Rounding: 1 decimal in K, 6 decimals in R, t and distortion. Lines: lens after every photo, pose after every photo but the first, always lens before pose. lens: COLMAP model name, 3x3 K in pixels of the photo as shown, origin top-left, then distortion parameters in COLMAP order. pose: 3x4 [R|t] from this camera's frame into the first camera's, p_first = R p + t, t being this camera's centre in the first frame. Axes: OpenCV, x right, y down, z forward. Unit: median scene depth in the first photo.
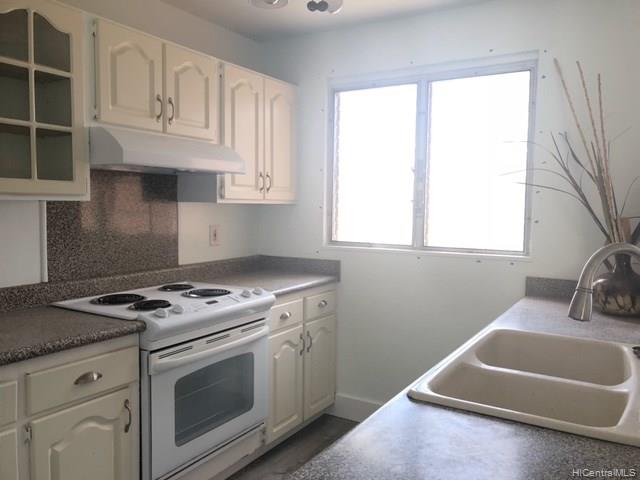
lens RADIAL K [[511.7, 0, 320.0], [0, 511.7, 240.0], [0, 0, 1]] dist [-0.009799, -0.010930]
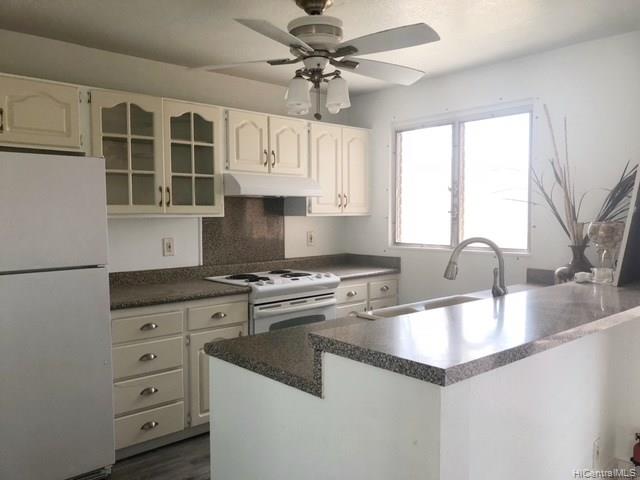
lens RADIAL K [[521.1, 0, 320.0], [0, 521.1, 240.0], [0, 0, 1]] dist [0.006913, -0.000756]
pose [[0.953856, -0.003127, -0.300249, 0.323055], [-0.002933, 0.999801, -0.019732, 0.029329], [0.300251, 0.019702, 0.953657, -0.480751]]
